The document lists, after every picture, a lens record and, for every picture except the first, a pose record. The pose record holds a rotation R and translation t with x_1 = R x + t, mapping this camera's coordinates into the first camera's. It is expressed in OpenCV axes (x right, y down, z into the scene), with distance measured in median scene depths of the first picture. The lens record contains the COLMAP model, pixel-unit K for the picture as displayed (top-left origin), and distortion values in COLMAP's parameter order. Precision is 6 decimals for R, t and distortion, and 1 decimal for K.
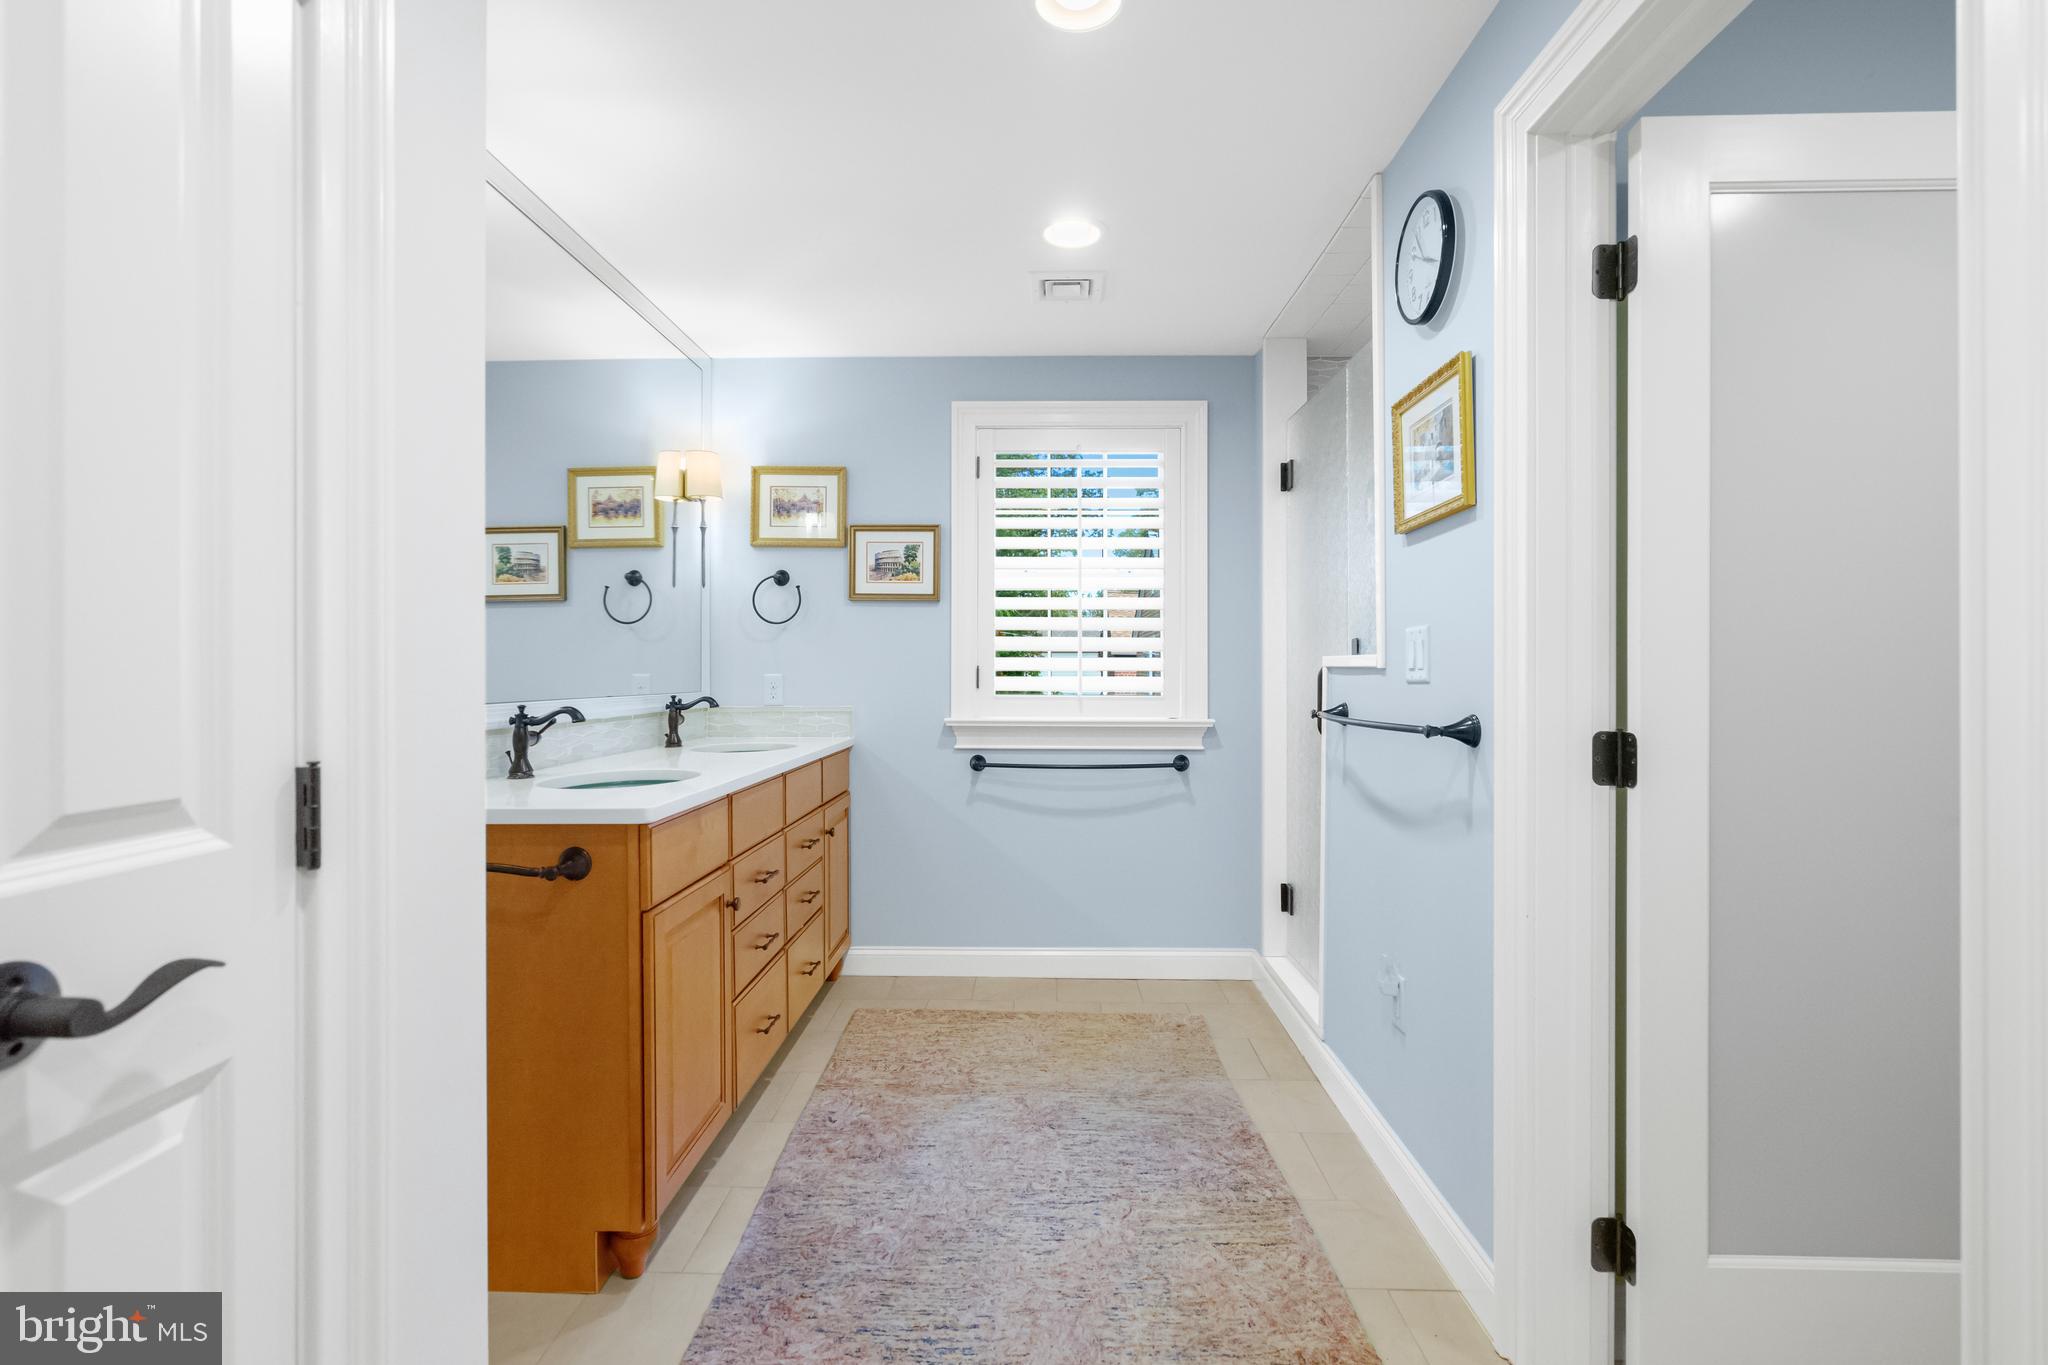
lens RADIAL K [[943.1, 0, 1023.1], [0, 943.1, 670.9], [0, 0, 1]] dist [-0.001138, 0.000943]
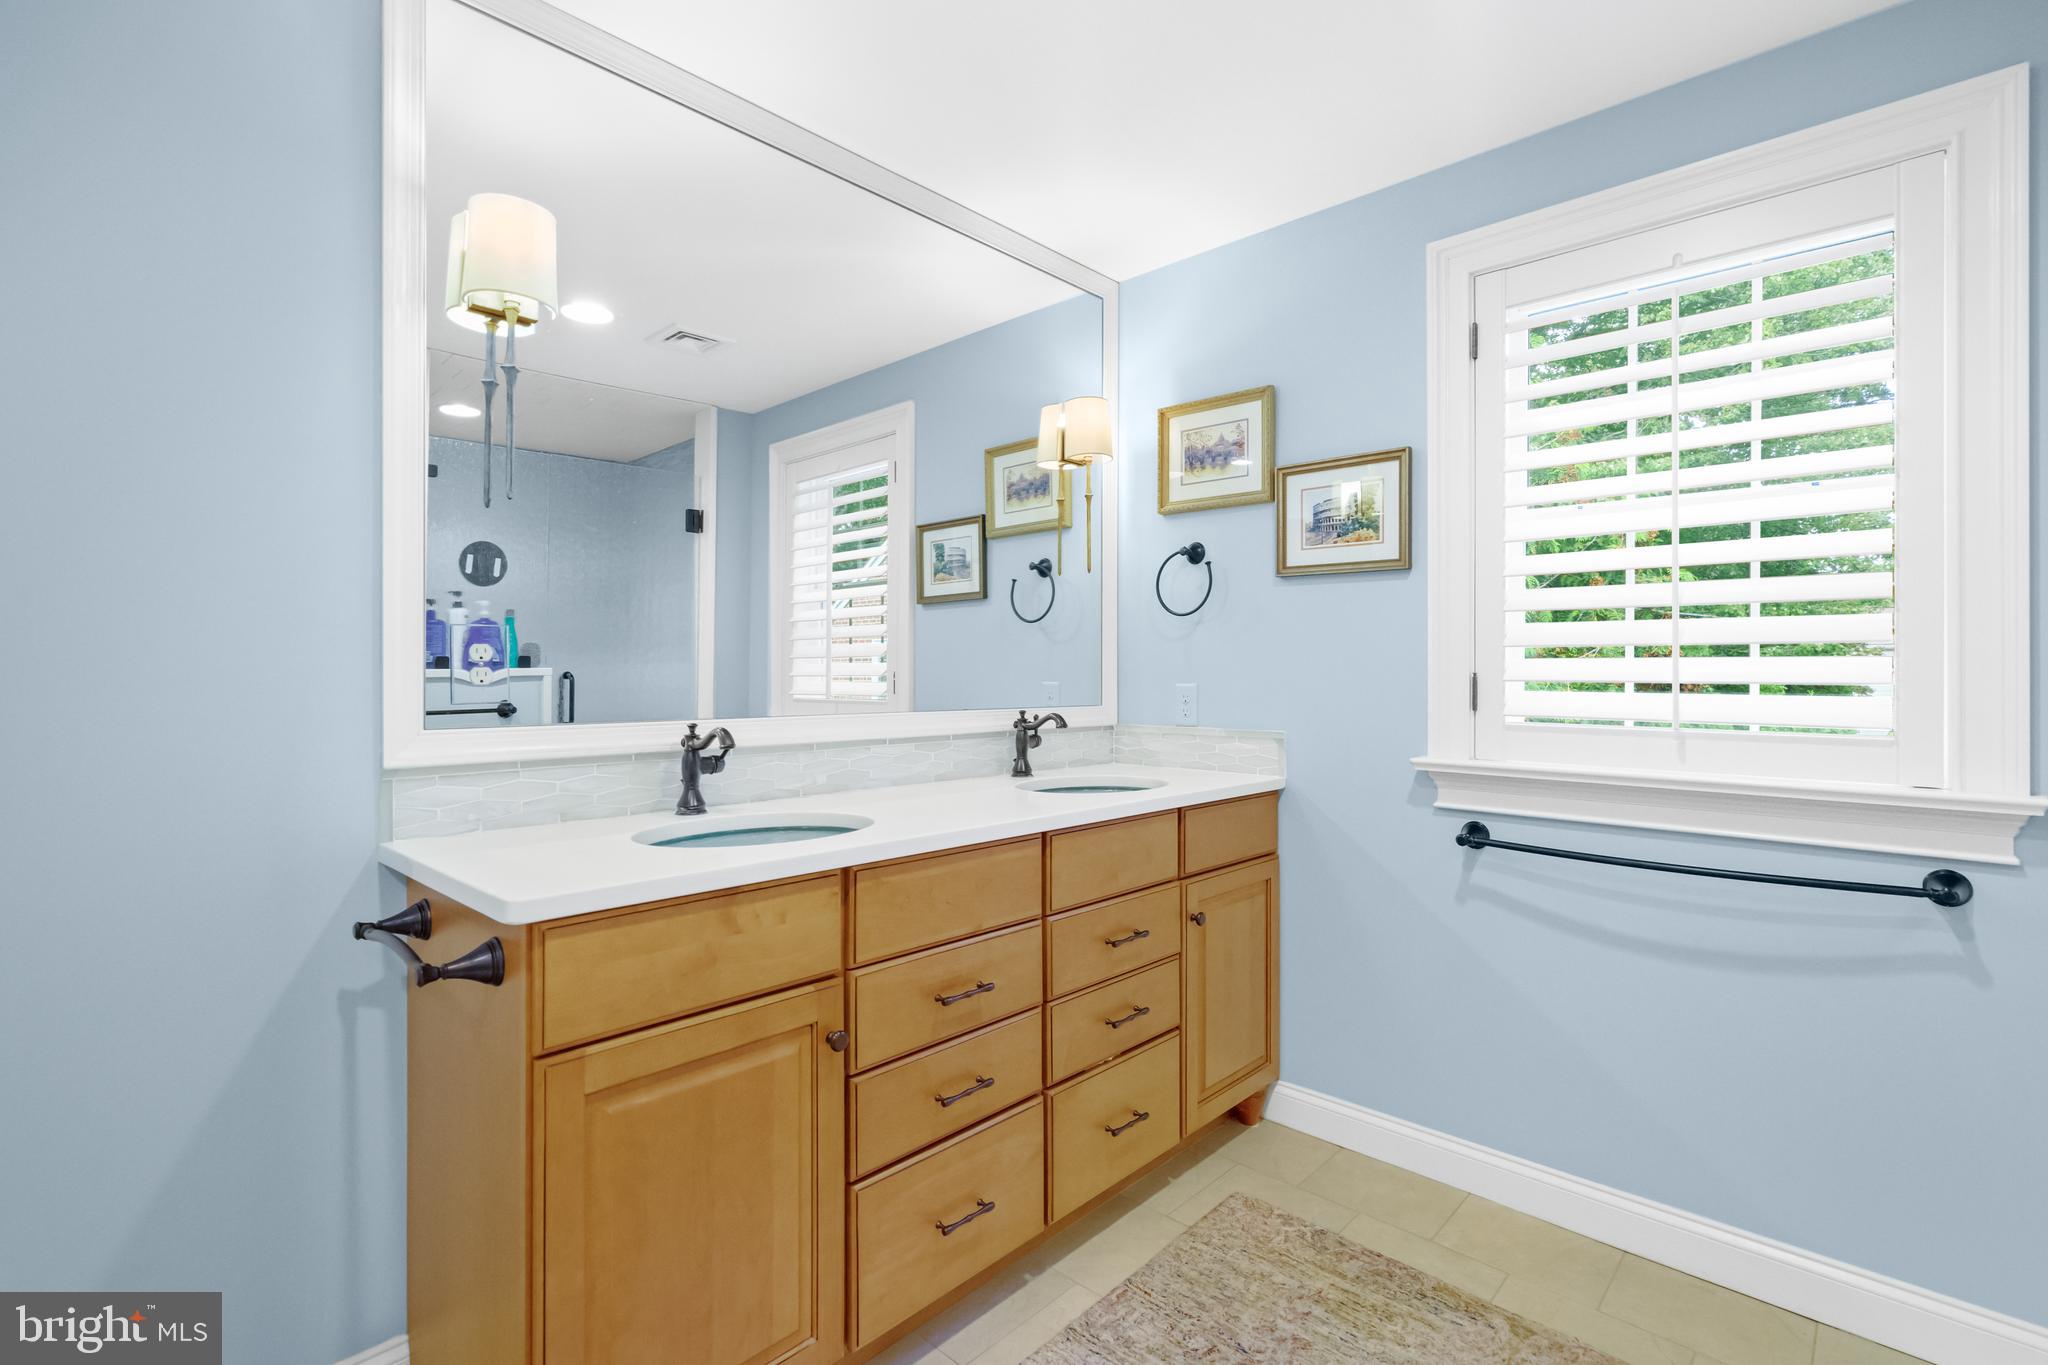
lens RADIAL K [[943.1, 0, 1023.1], [0, 943.1, 670.9], [0, 0, 1]] dist [-0.001138, 0.000943]
pose [[0.745424, 0.000803, -0.666591, 0.136968], [-0.001714, 0.999998, -0.000713, -0.005686], [0.666589, 0.001674, 0.745424, 0.362254]]
